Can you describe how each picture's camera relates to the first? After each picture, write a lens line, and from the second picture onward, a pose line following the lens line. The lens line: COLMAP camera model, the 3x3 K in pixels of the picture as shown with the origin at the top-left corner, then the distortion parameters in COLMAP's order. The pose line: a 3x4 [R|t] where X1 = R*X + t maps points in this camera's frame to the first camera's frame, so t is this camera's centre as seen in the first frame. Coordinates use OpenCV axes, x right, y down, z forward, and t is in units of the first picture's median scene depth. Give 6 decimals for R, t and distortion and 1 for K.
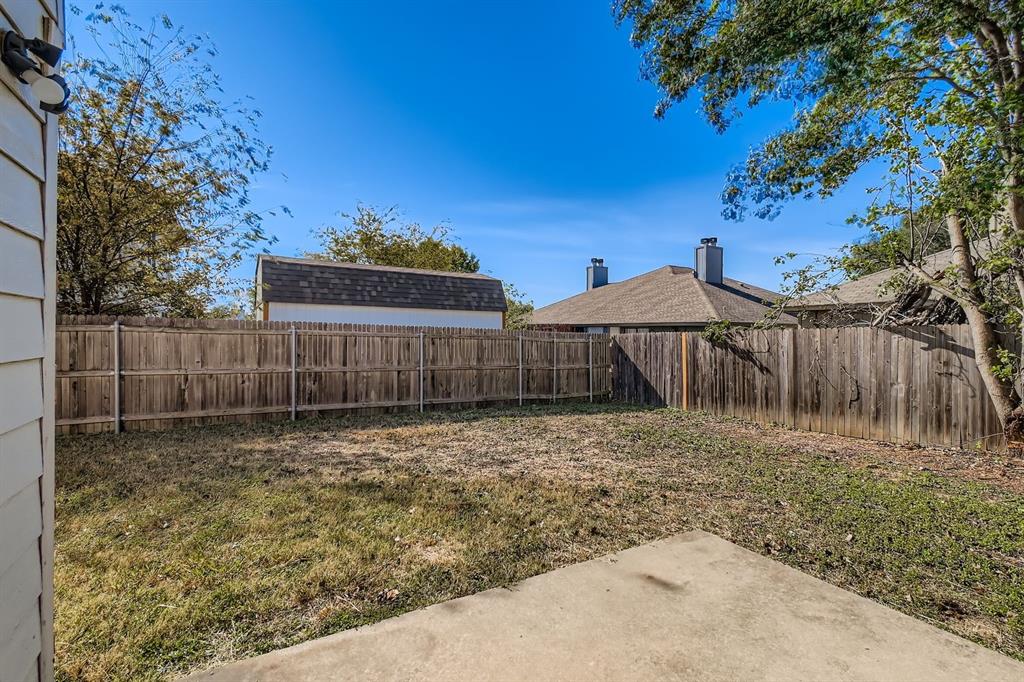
lens RADIAL K [[465.2, 0, 507.3], [0, 465.2, 337.1], [0, 0, 1]] dist [0.005763, 0.000000]
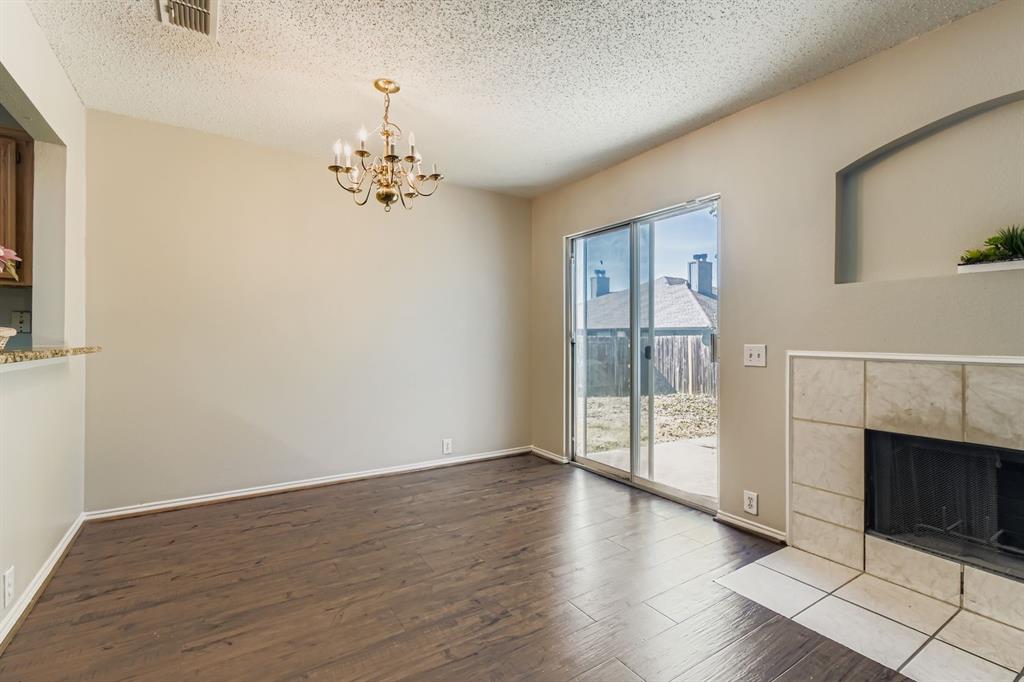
lens RADIAL K [[465.2, 0, 515.4], [0, 465.2, 336.7], [0, 0, 1]] dist [0.005763, 0.000000]
pose [[0.998997, -0.007386, 0.044165, -0.161911], [0.007864, 0.999912, -0.010670, 0.002958], [-0.044082, 0.011007, 0.998967, -0.277821]]
